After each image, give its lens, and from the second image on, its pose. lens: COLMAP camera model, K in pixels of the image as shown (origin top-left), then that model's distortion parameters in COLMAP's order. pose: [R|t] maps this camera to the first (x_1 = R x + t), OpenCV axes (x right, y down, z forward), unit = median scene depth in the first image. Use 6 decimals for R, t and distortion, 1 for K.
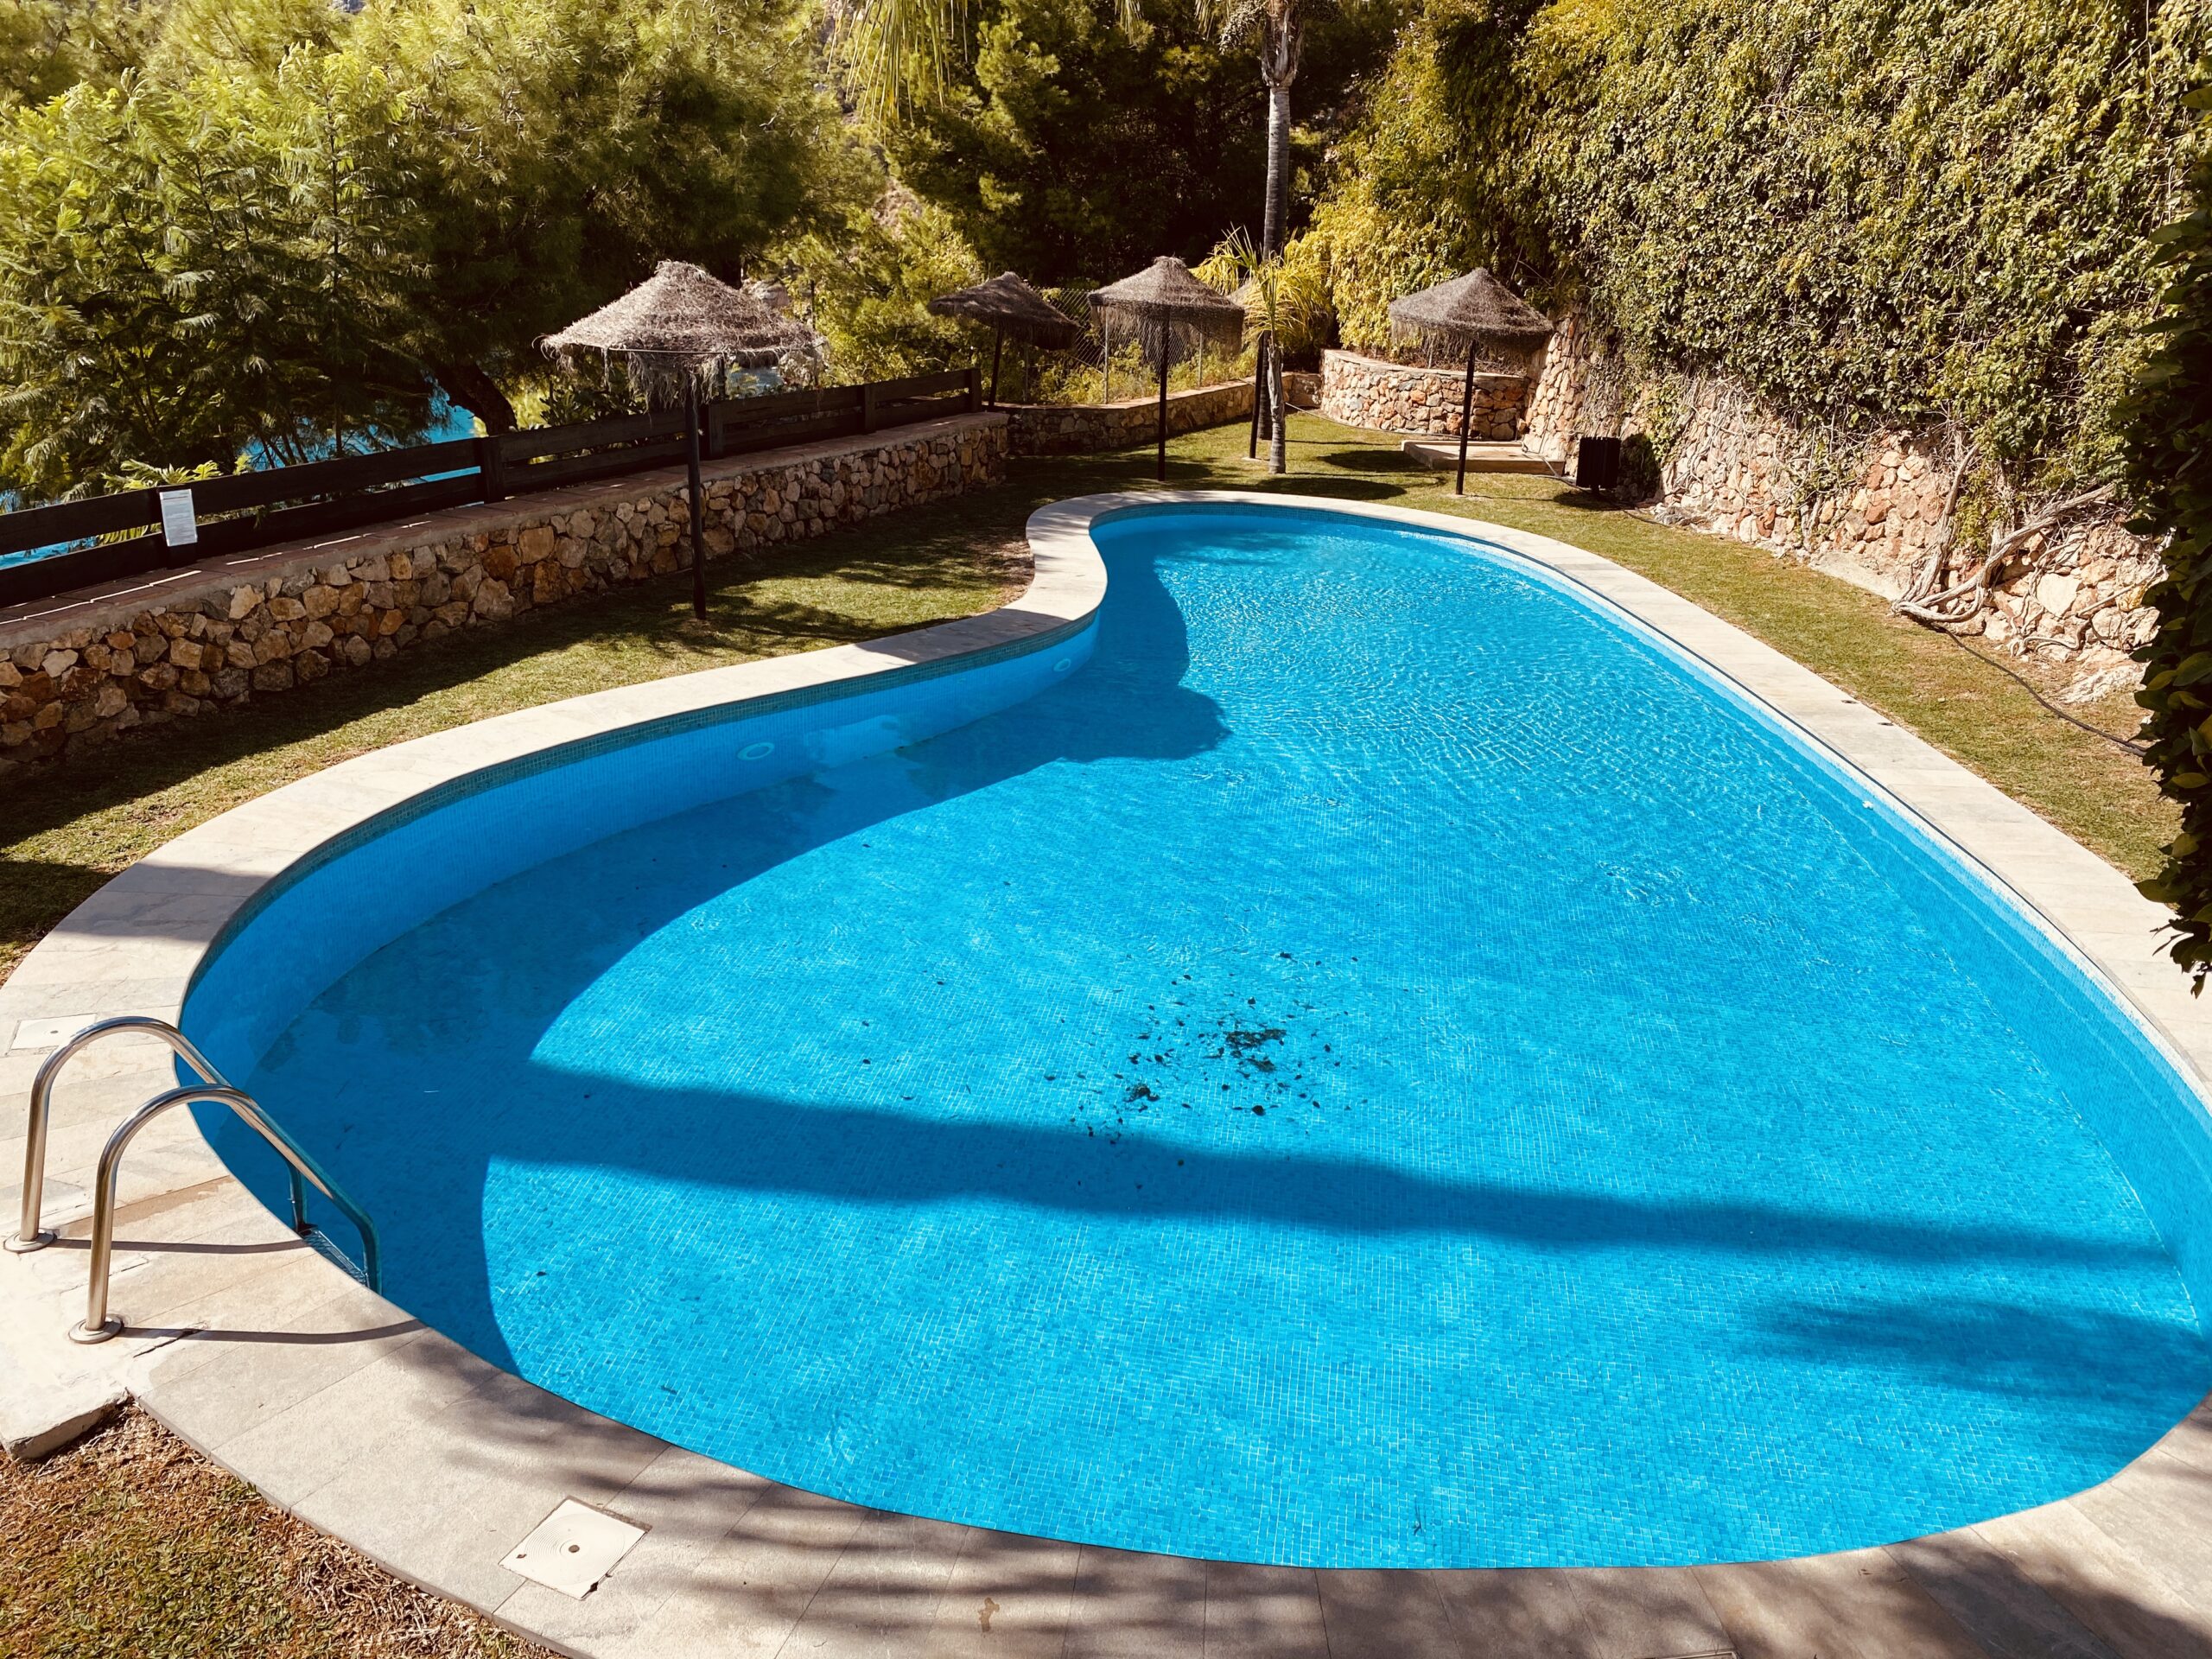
lens RADIAL K [[1673.2, 0, 1094.1], [0, 1673.2, 823.0], [0, 0, 1]] dist [0.029453, -0.028720]
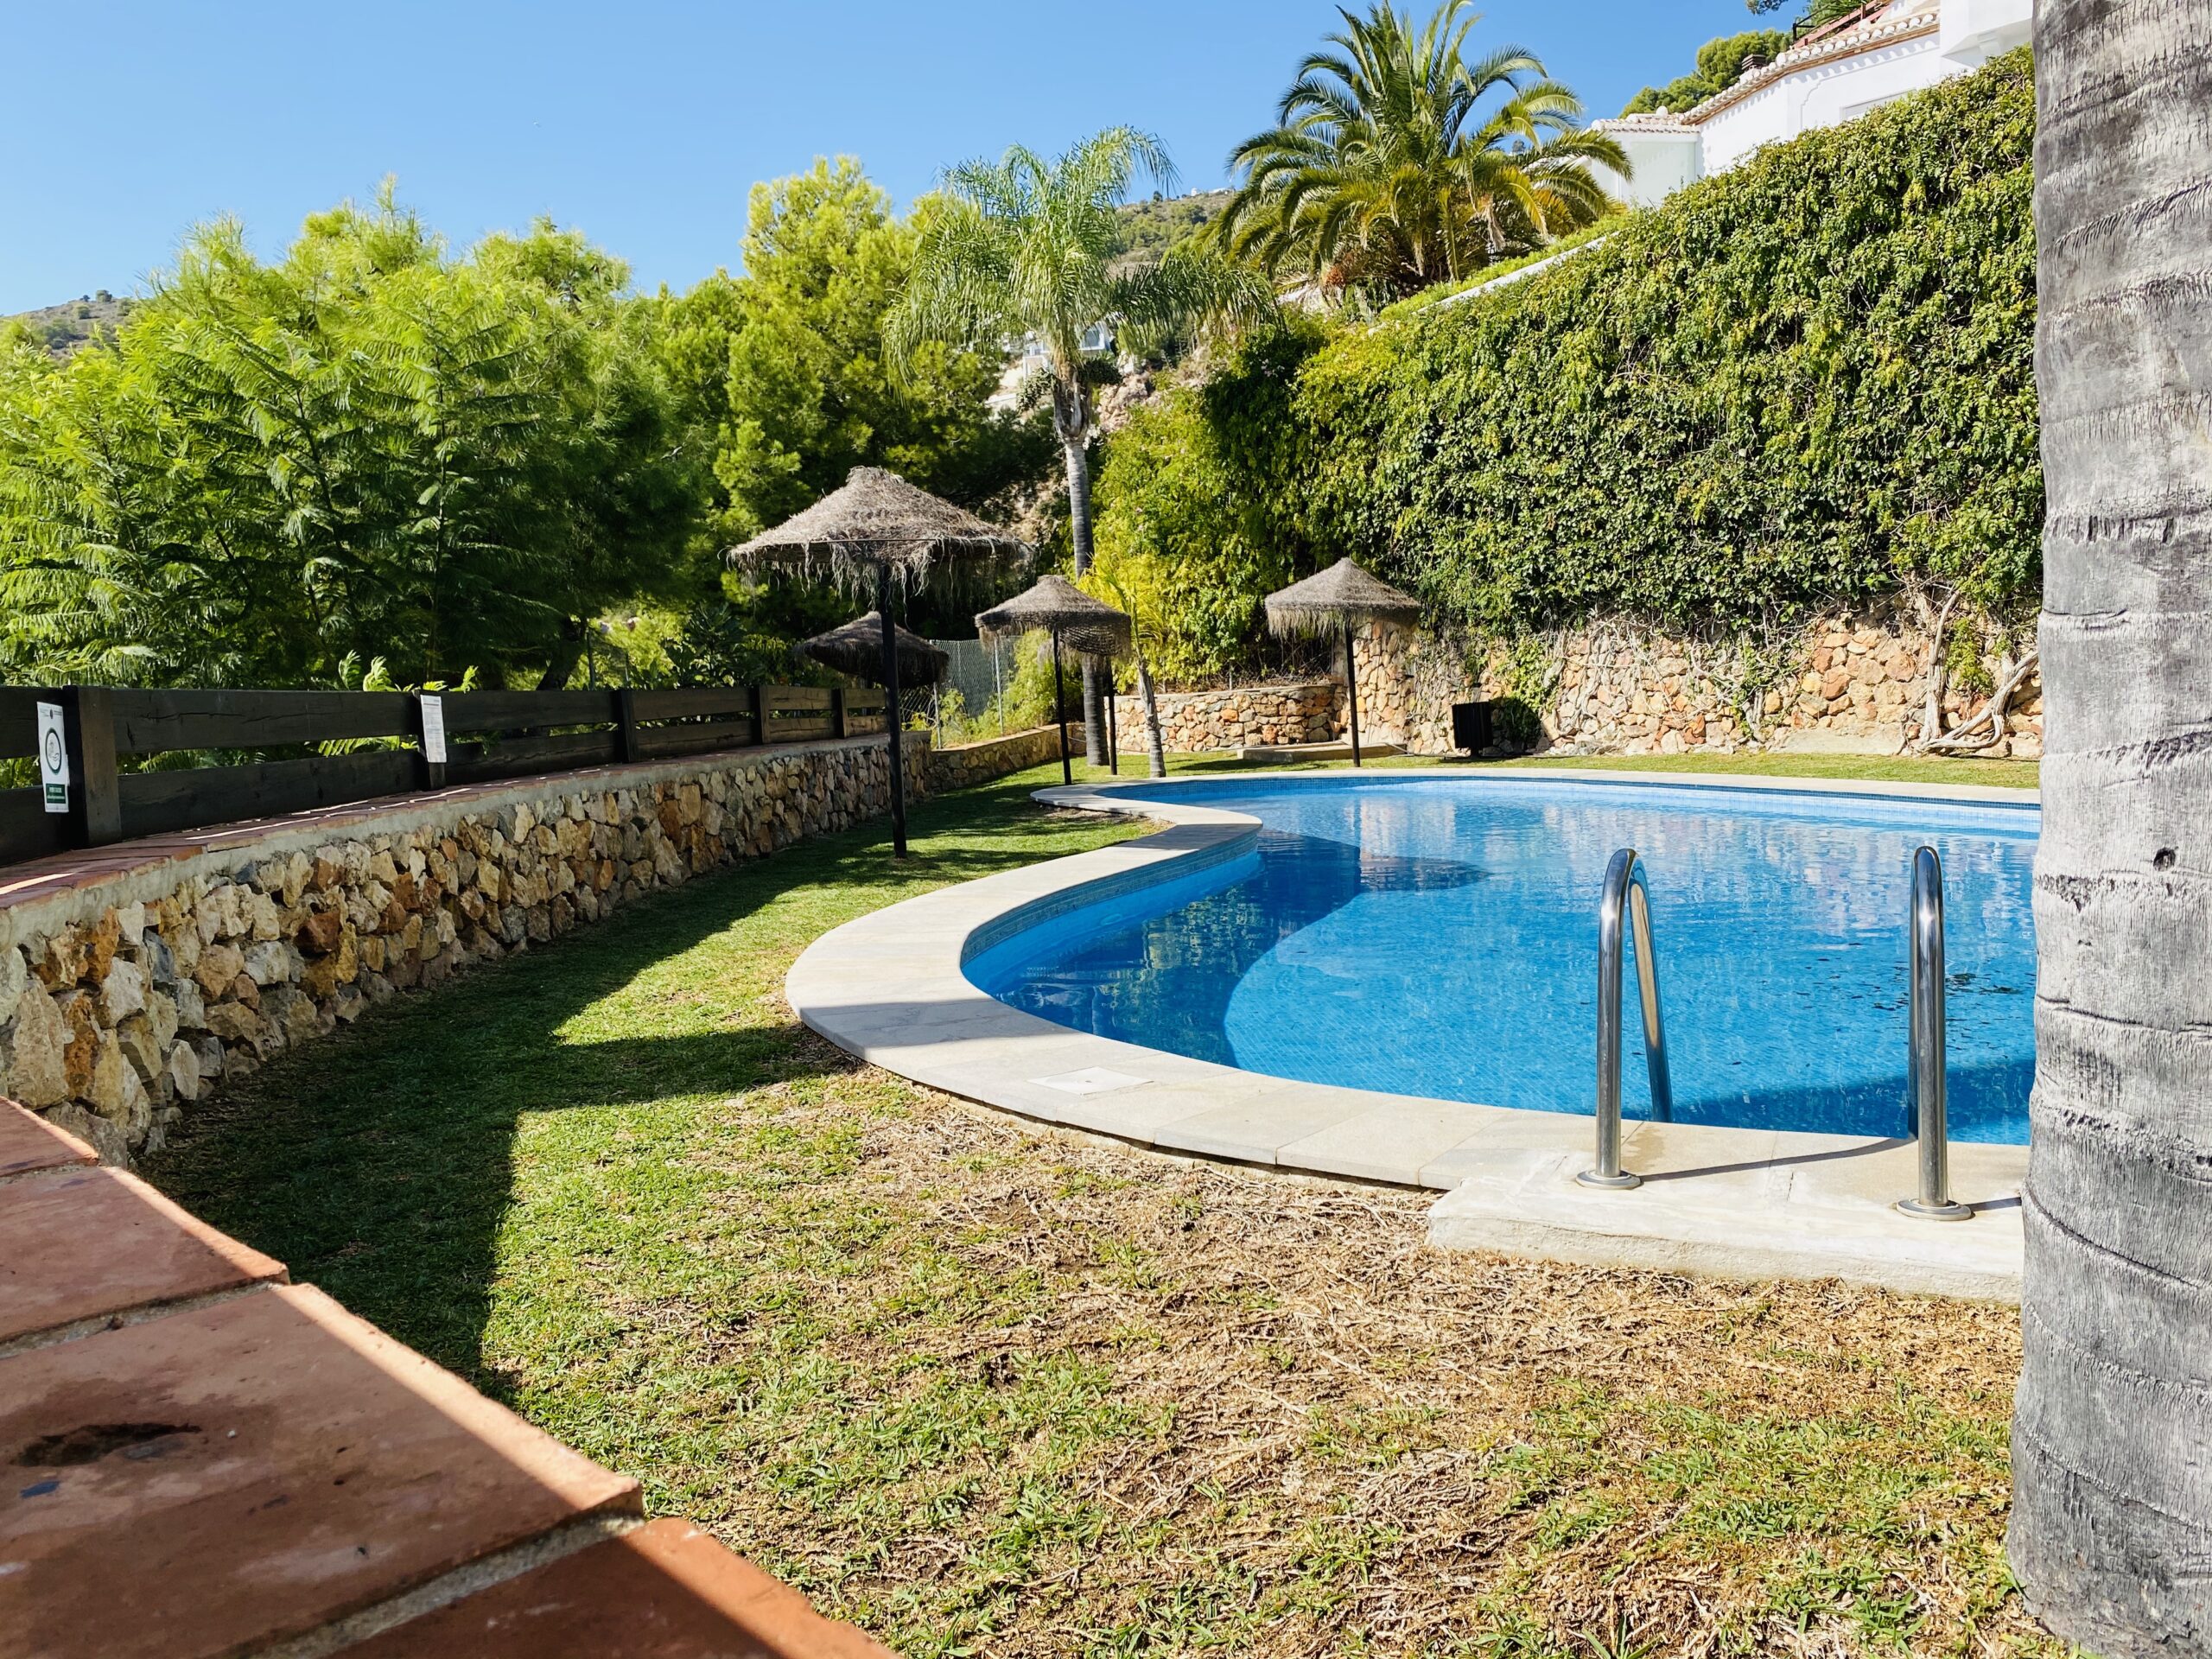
lens RADIAL K [[1673.2, 0, 1115.3], [0, 1673.2, 847.9], [0, 0, 1]] dist [0.029453, -0.028720]
pose [[0.951658, -0.118187, 0.283511, -0.260544], [0.185169, 0.957179, -0.222534, 0.061537], [-0.245070, 0.264274, 0.932792, 0.105480]]
